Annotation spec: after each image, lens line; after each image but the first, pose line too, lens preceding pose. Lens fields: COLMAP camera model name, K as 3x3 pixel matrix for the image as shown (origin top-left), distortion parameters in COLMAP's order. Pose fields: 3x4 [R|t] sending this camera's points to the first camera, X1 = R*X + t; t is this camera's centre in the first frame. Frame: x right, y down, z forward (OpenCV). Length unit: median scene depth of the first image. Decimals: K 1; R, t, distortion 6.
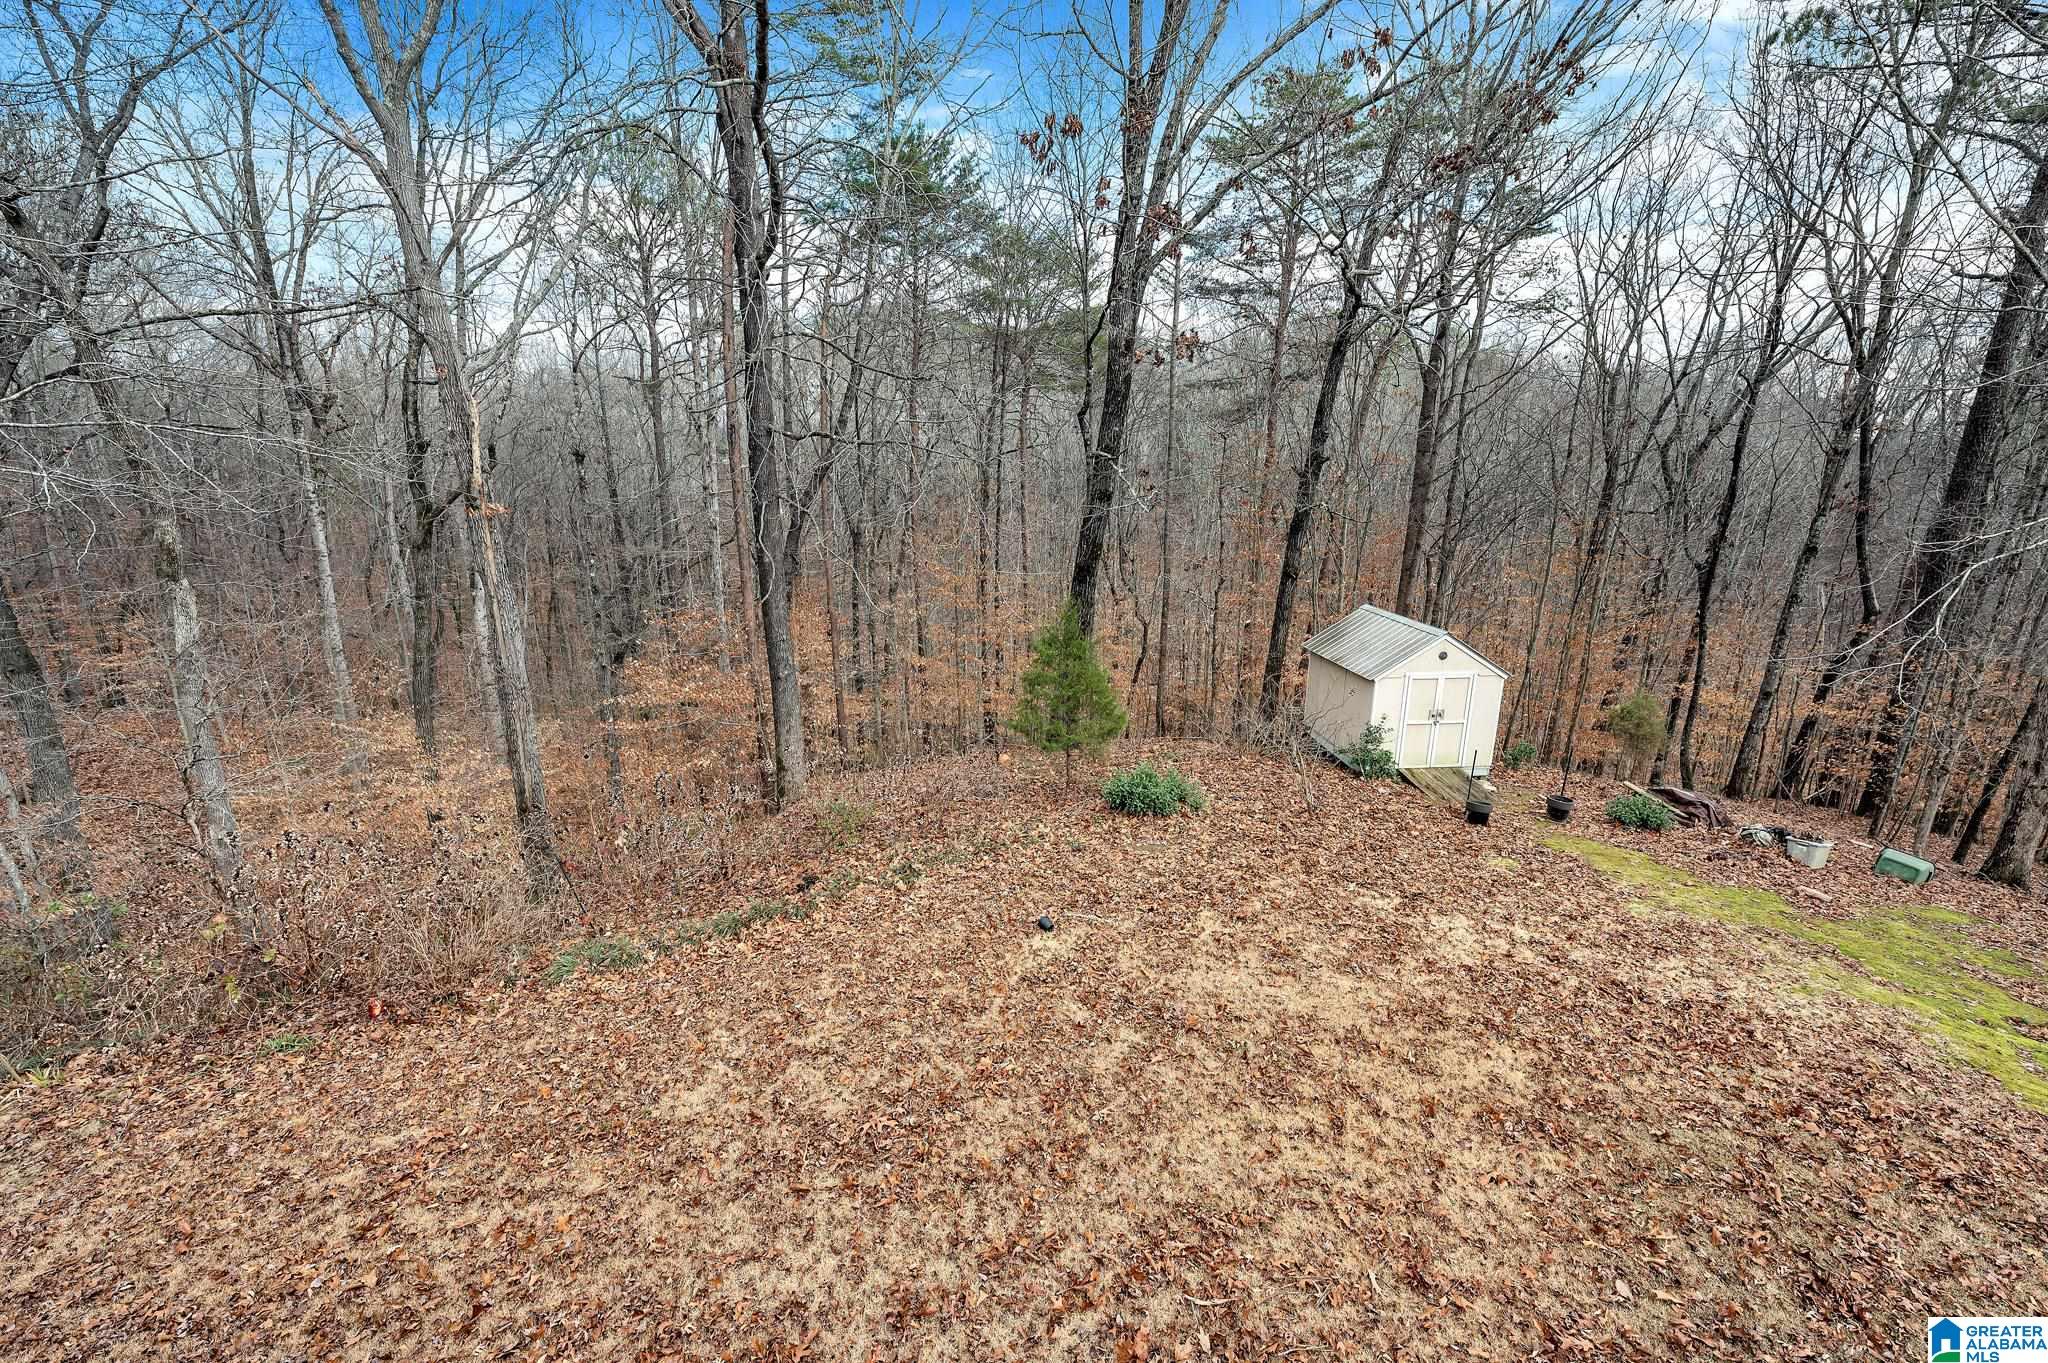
lens RADIAL K [[804.5, 0, 1030.5], [0, 804.5, 691.1], [0, 0, 1]] dist [-0.000742, -0.000491]
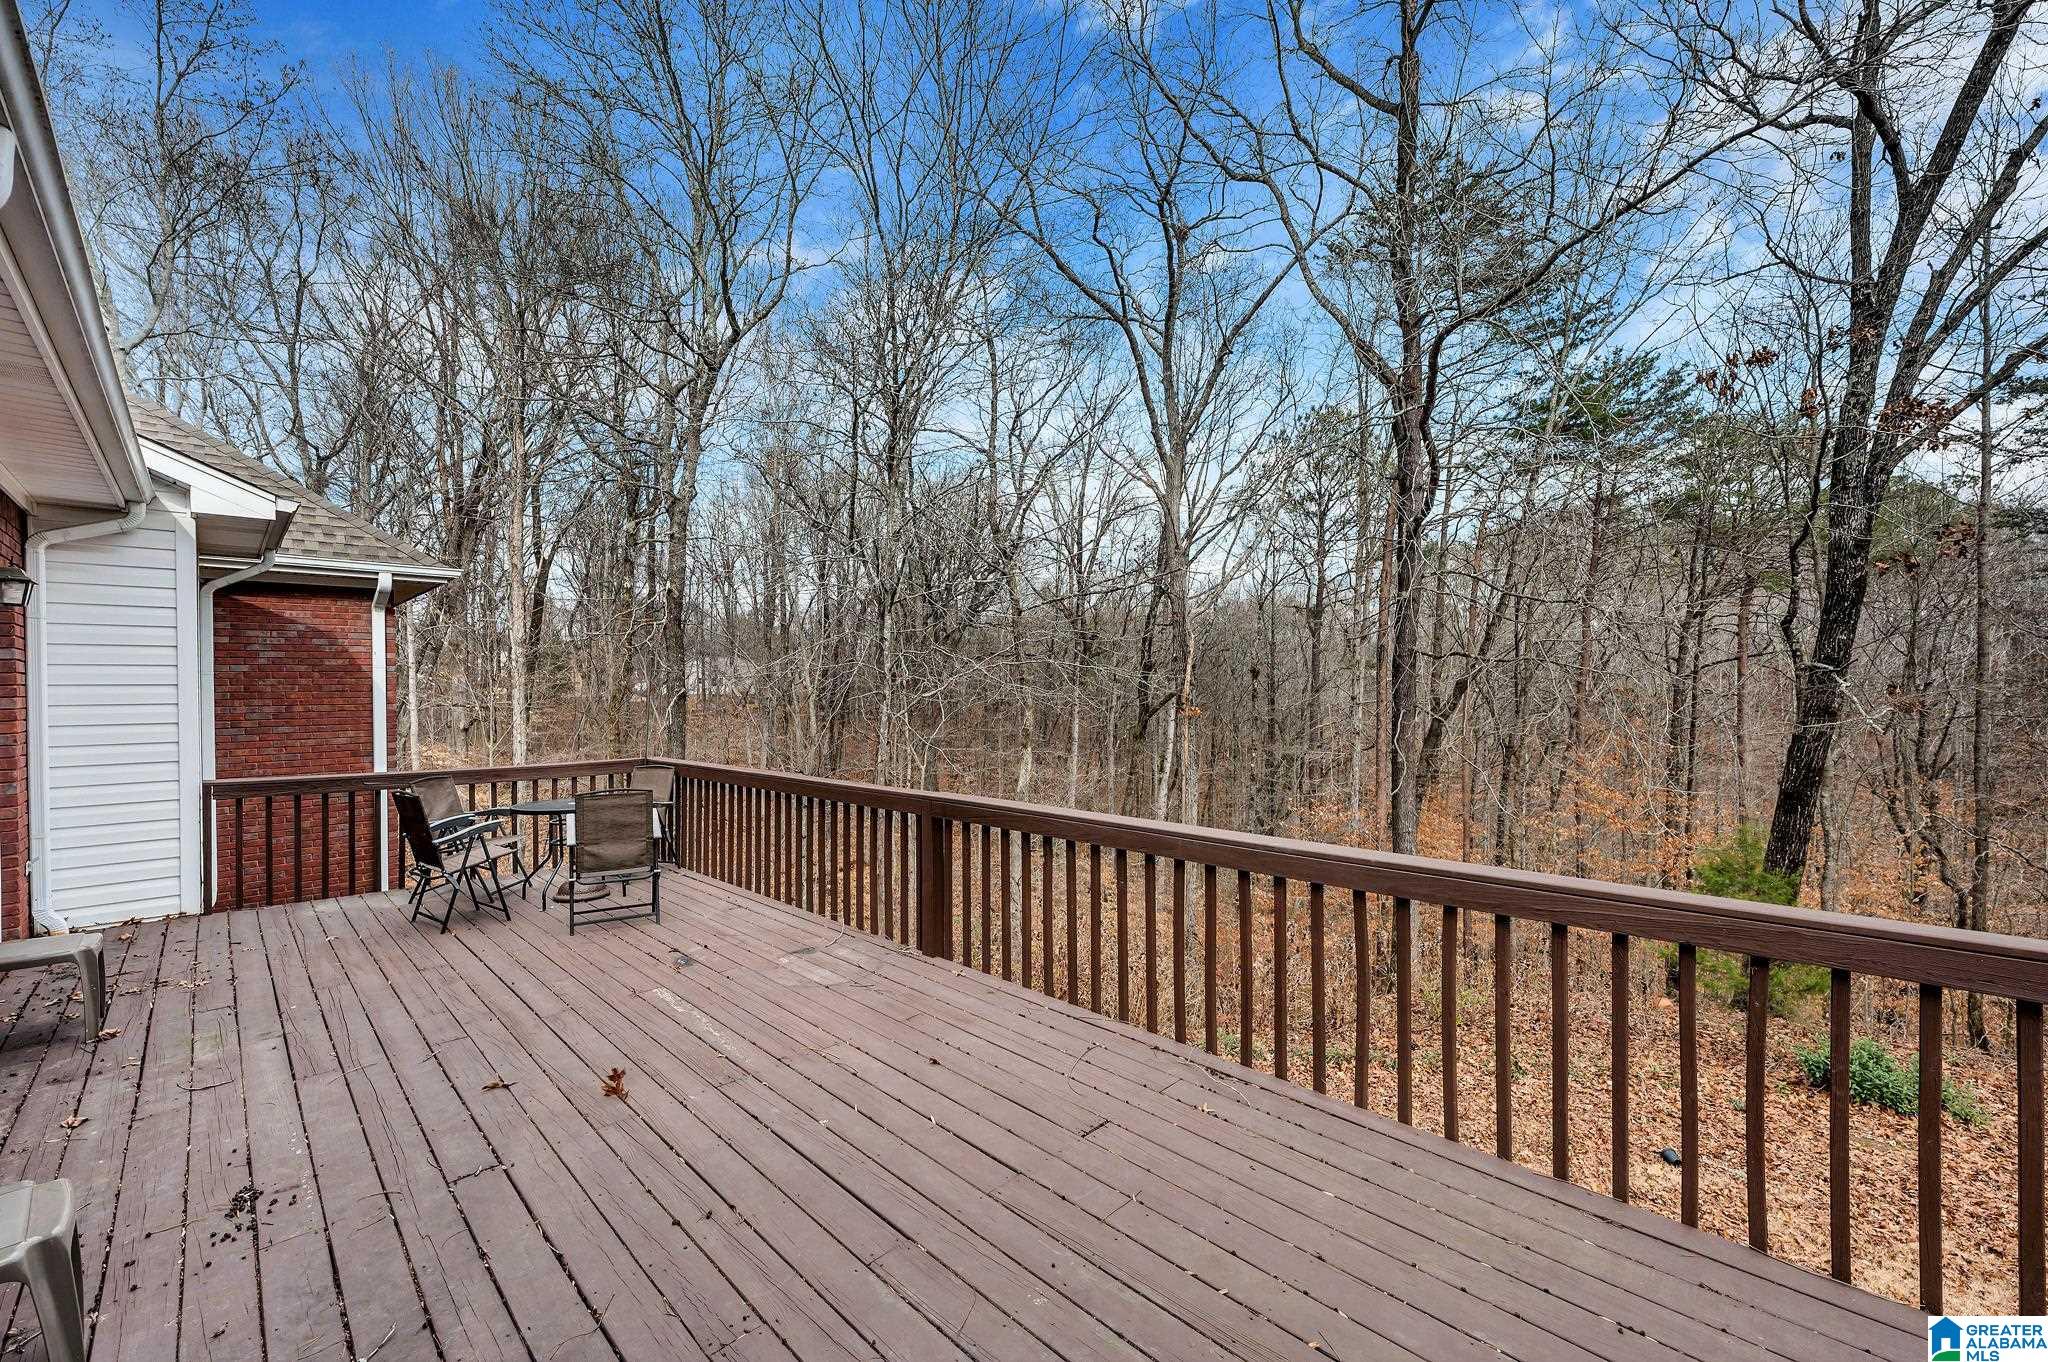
lens RADIAL K [[804.5, 0, 1024.0], [0, 804.5, 692.6], [0, 0, 1]] dist [-0.000742, -0.000491]
pose [[0.724181, 0.007988, -0.689564, 0.041630], [-0.180468, 0.967281, -0.178323, 0.025753], [0.665577, 0.253582, 0.701928, -0.104527]]
